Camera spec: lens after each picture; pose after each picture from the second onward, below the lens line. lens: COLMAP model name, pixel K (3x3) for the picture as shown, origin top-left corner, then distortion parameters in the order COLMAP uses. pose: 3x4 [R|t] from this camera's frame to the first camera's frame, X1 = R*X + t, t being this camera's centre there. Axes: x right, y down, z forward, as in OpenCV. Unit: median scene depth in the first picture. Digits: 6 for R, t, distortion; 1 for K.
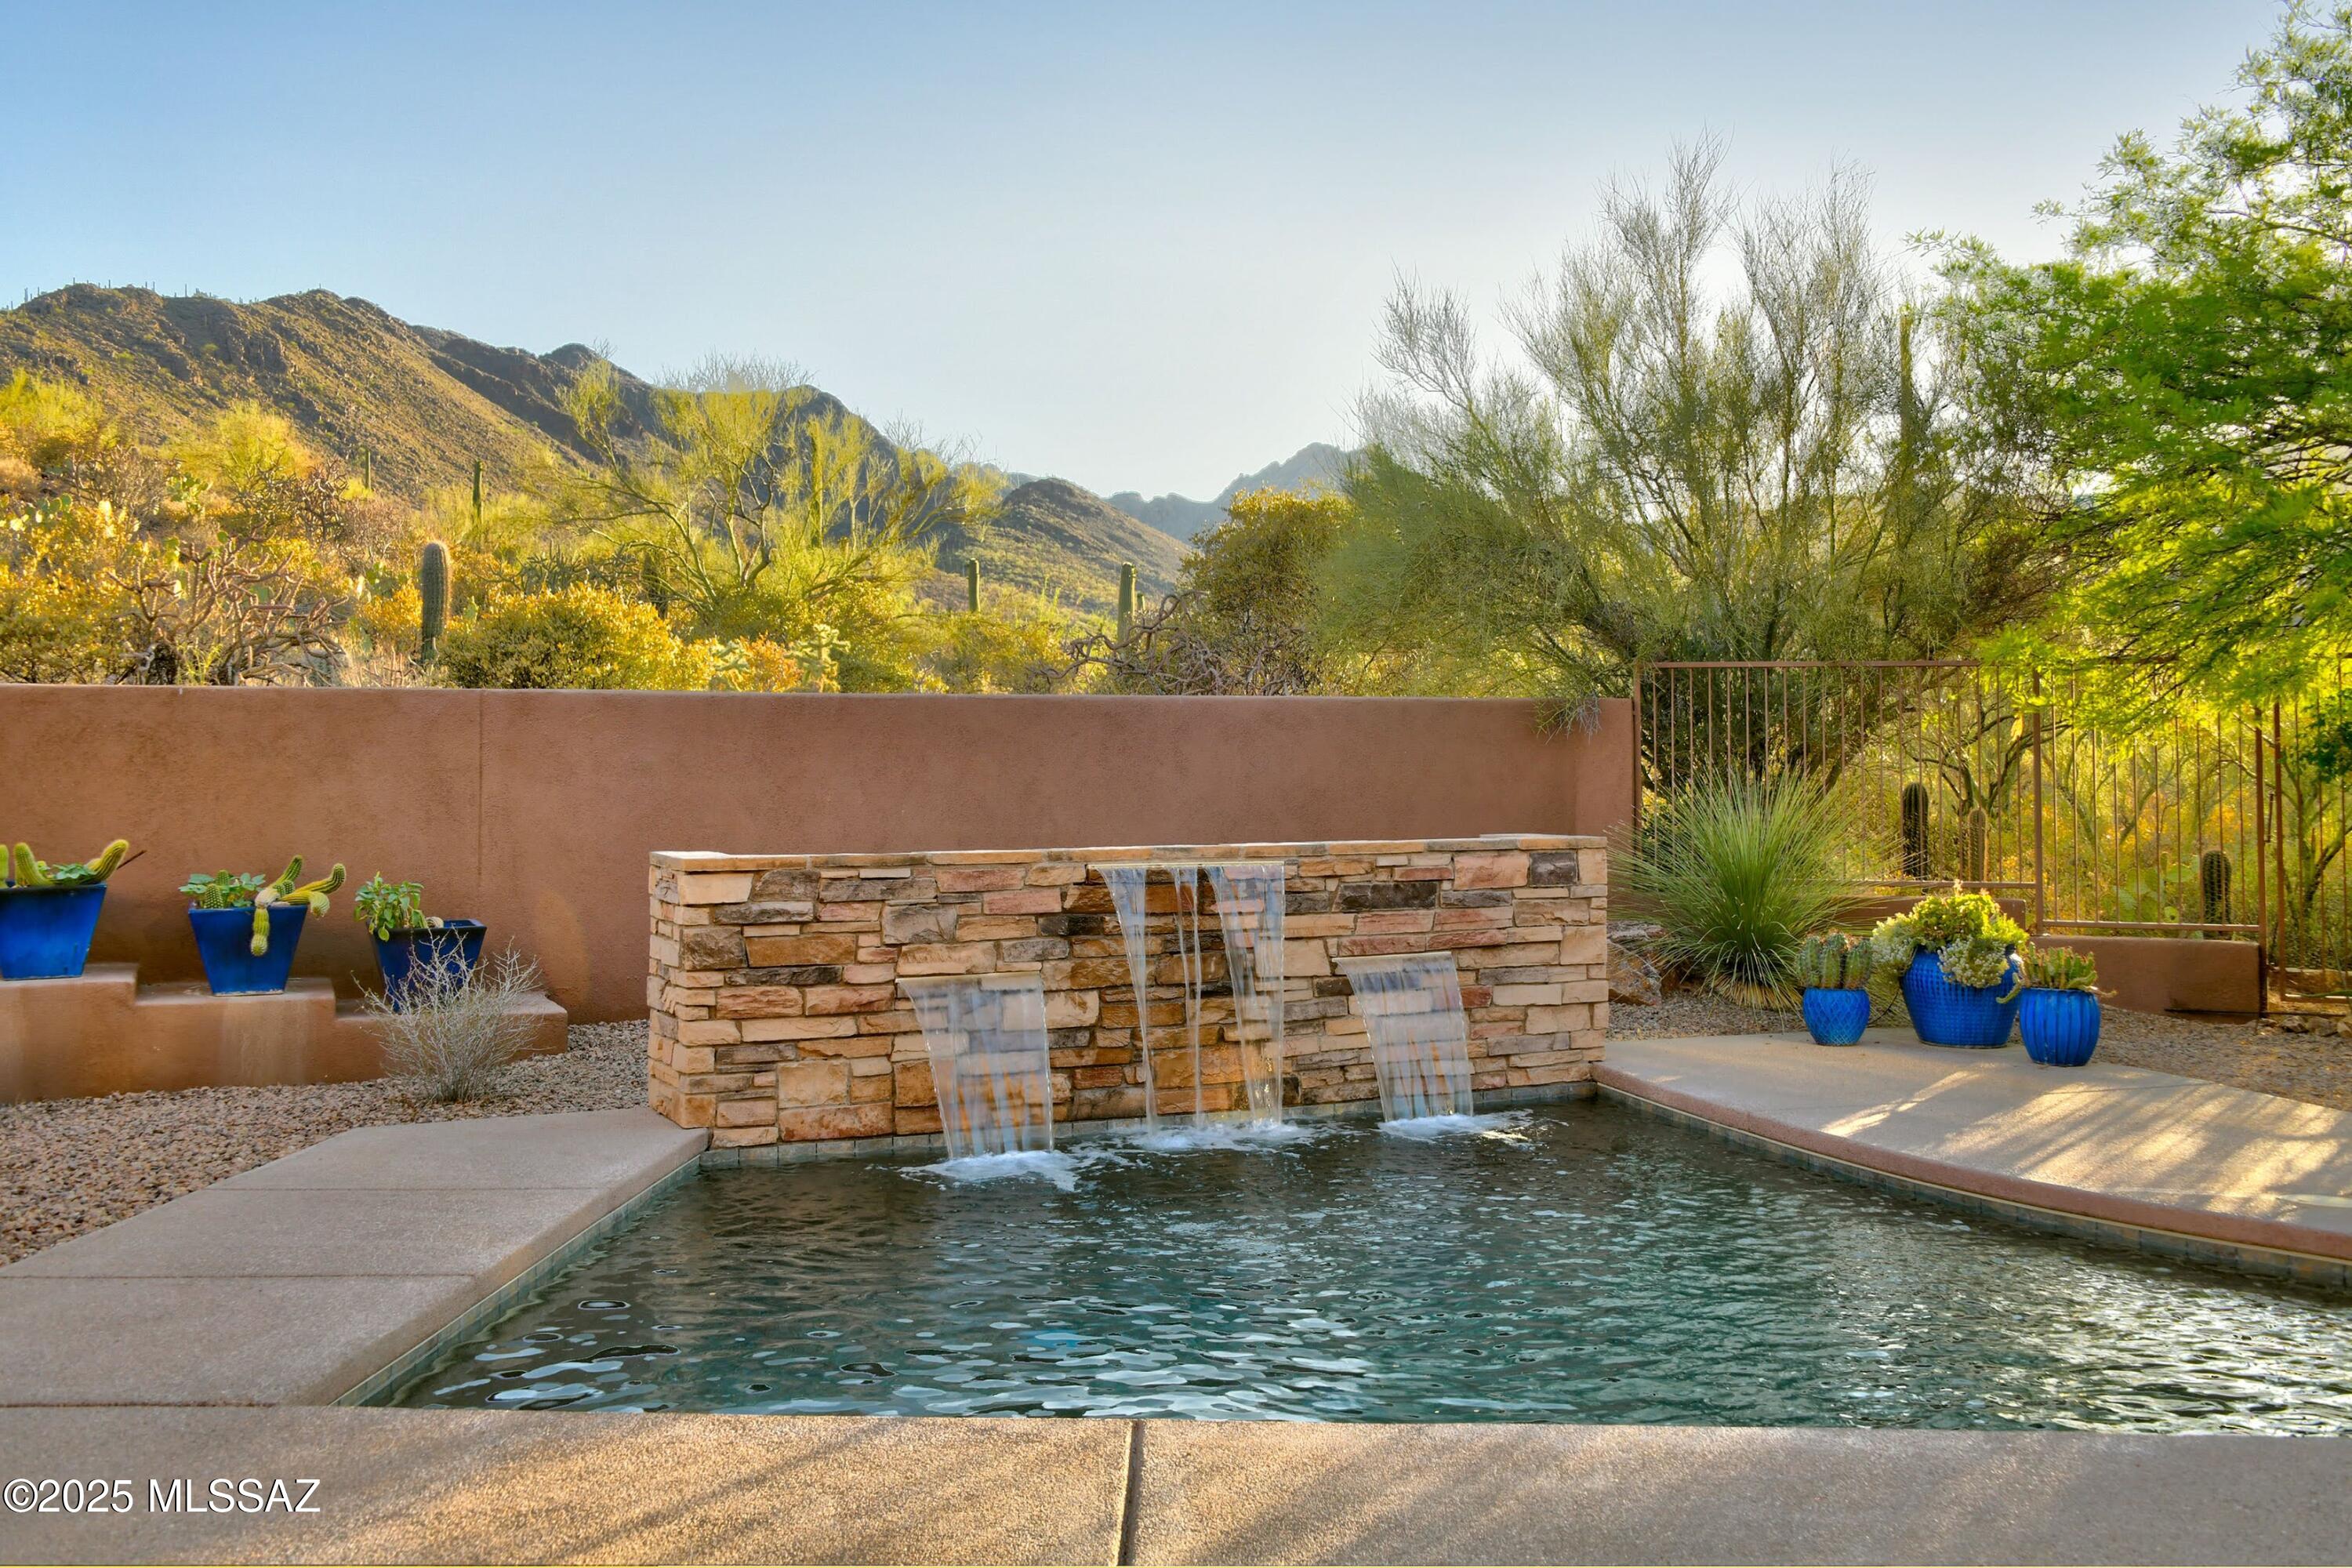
lens RADIAL K [[2233.0, 0, 1192.6], [0, 2233.0, 847.4], [0, 0, 1]] dist [-0.016508, -0.000821]
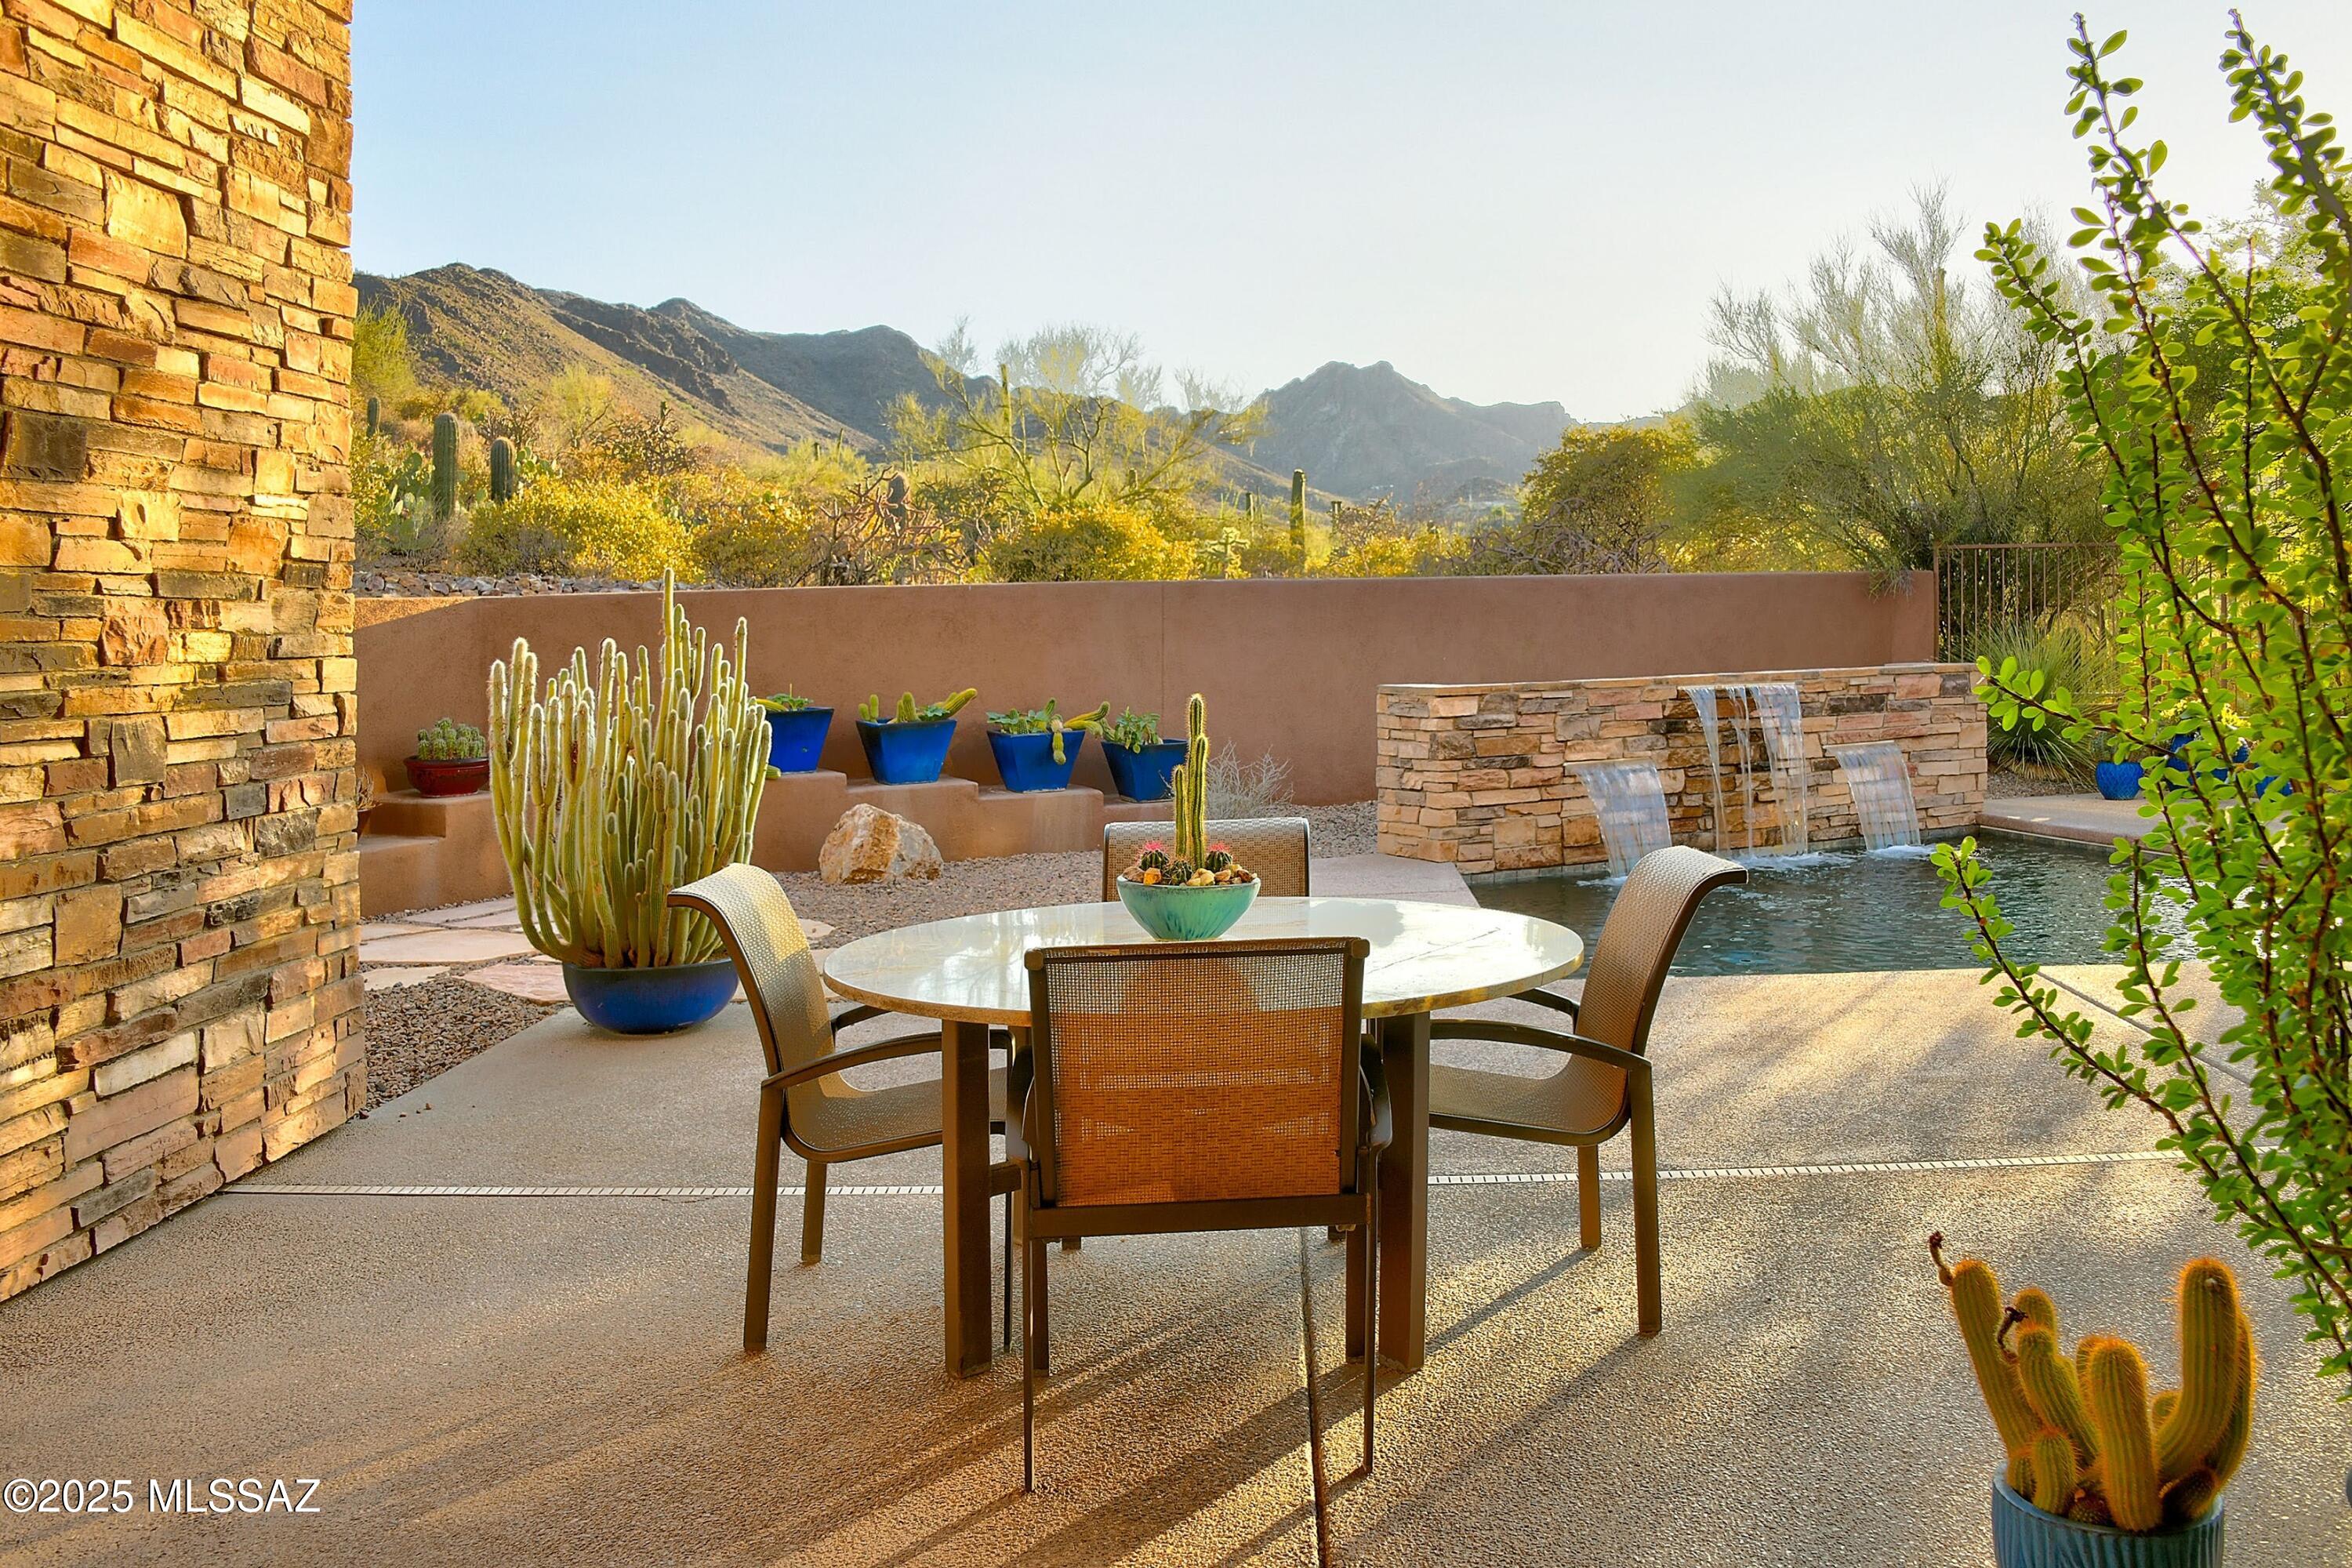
lens RADIAL K [[1861.1, 0, 1171.0], [0, 1861.1, 822.3], [0, 0, 1]] dist [-0.044125, -0.184780]
pose [[0.999635, -0.022894, -0.014313, -0.374094], [0.023740, 0.997791, 0.062043, 0.013275], [0.012861, -0.062360, 0.997971, -0.271294]]
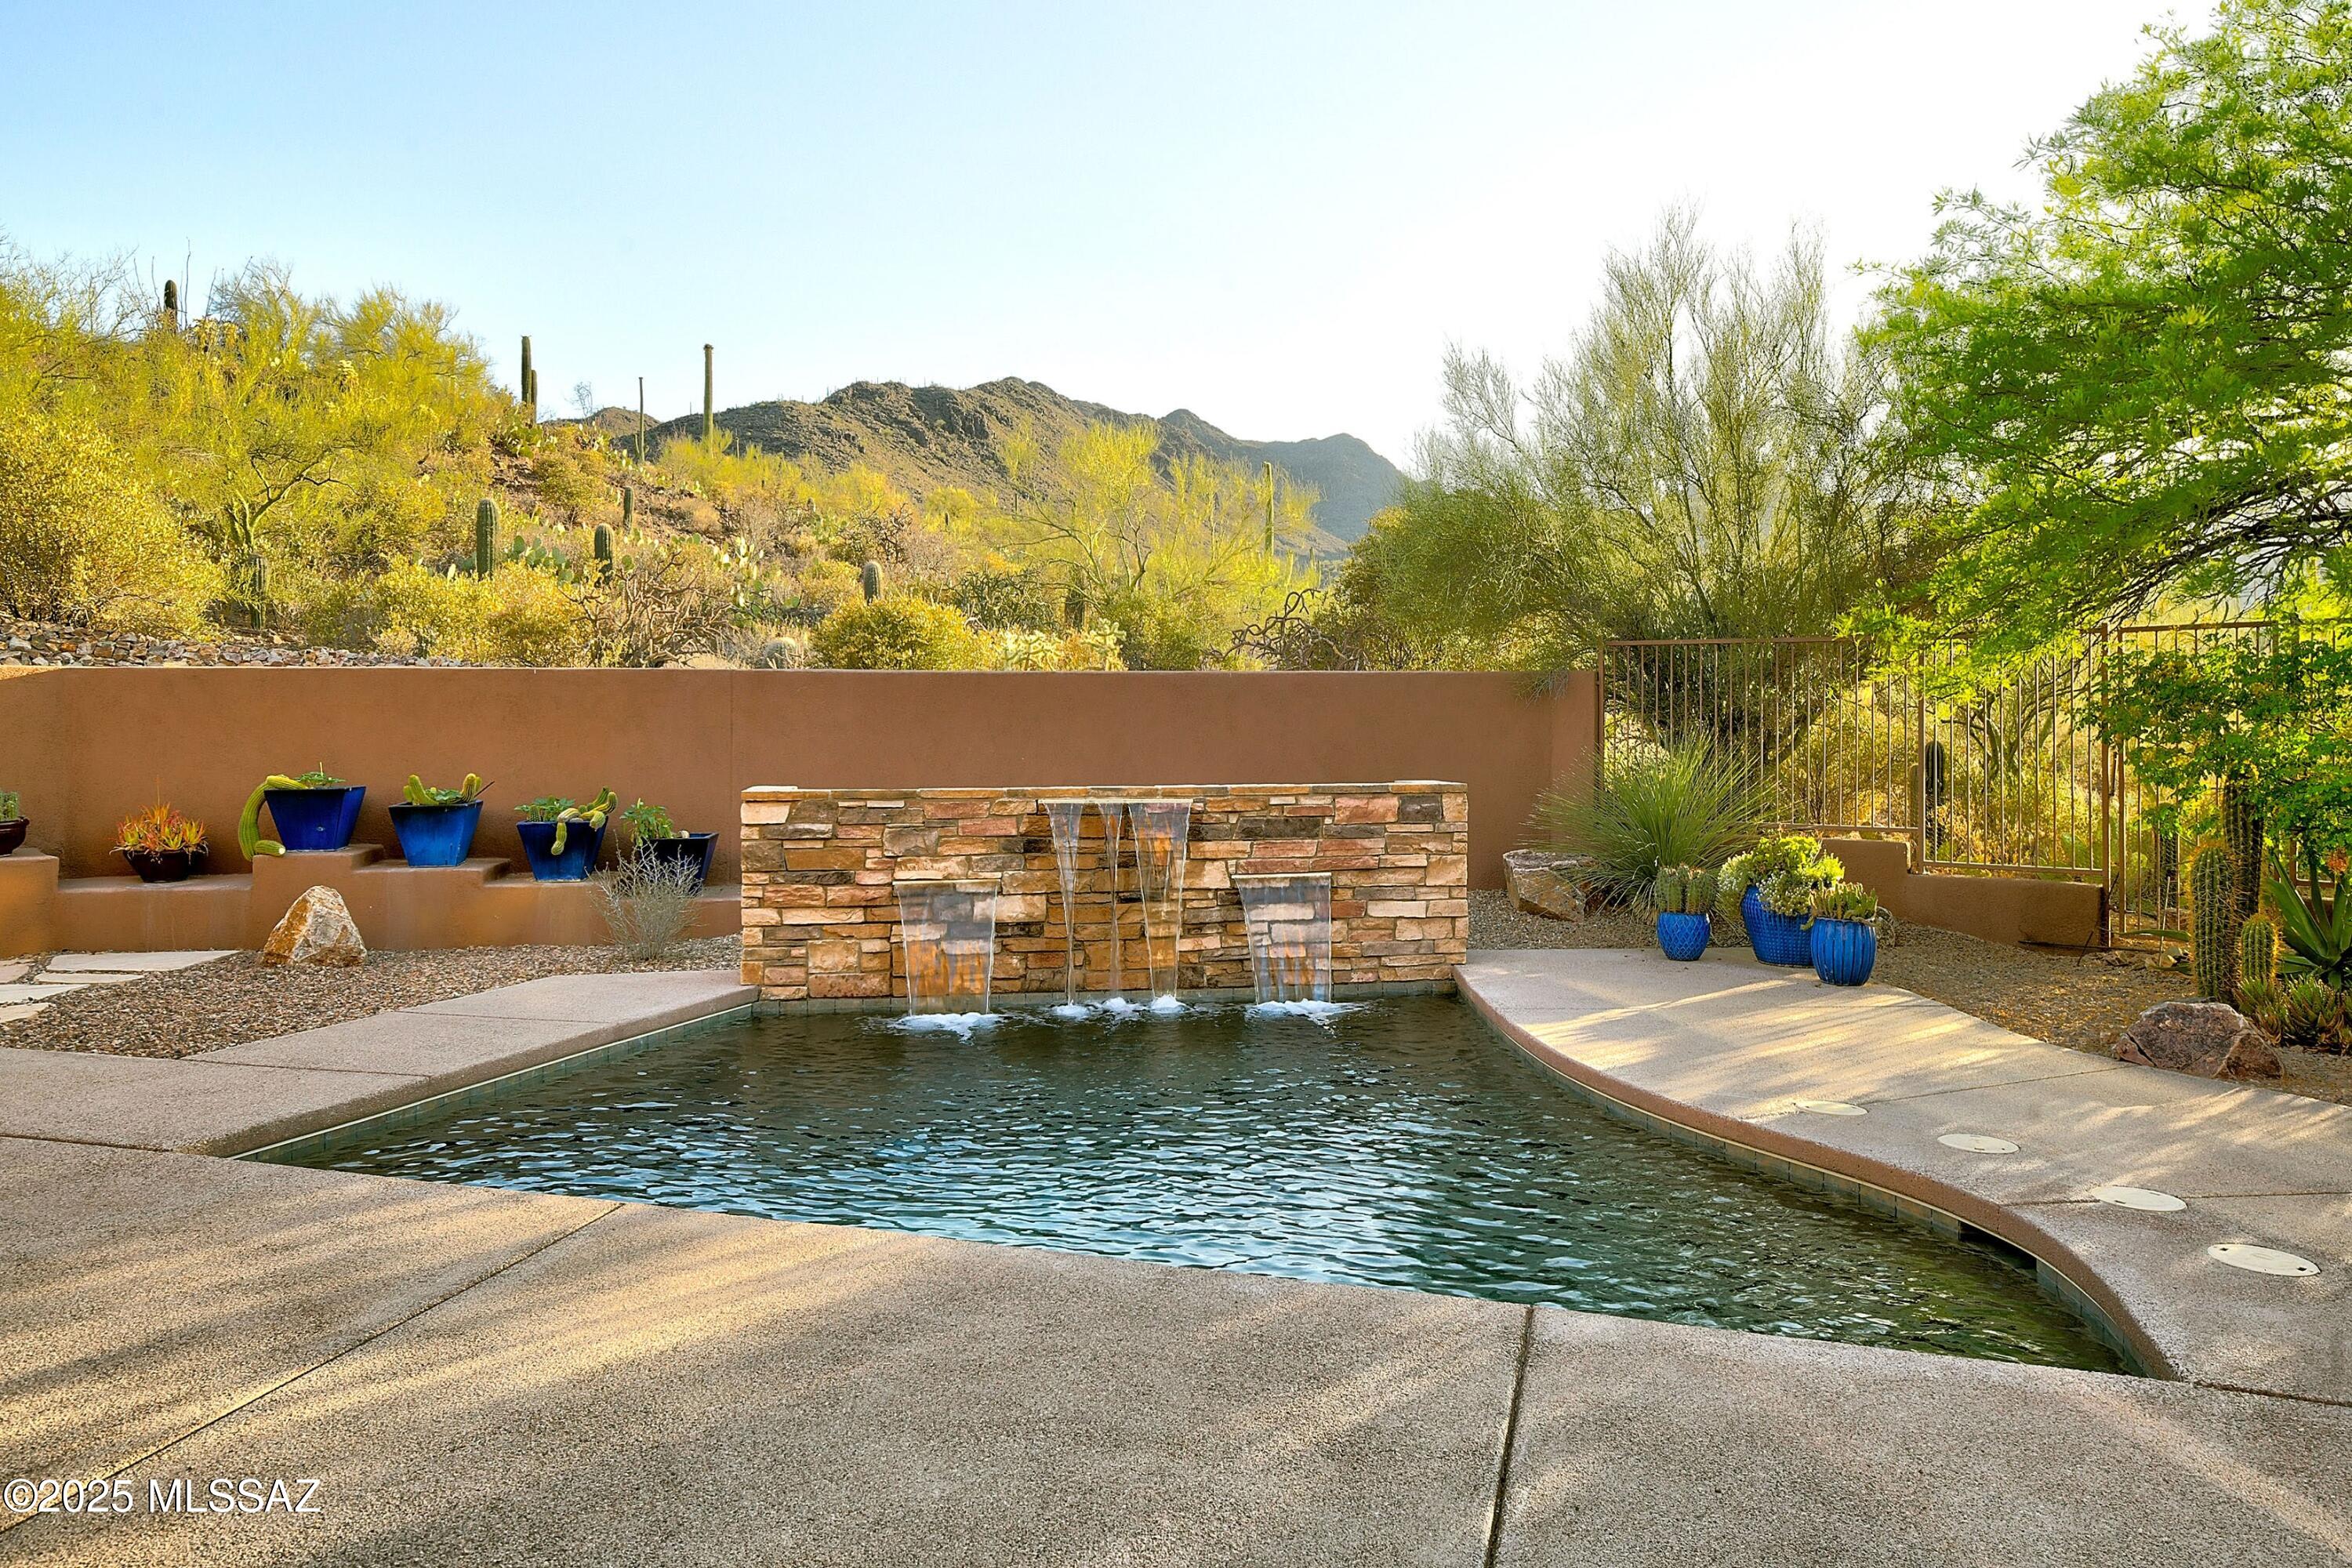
lens RADIAL K [[1715.3, 0, 1165.3], [0, 1715.3, 823.7], [0, 0, 1]] dist [0.032379, -0.001230]
pose [[0.960713, 0.018184, -0.276949, 0.305662], [-0.012281, 0.999659, 0.023034, -0.002549], [0.277273, -0.018728, 0.960609, 0.041165]]
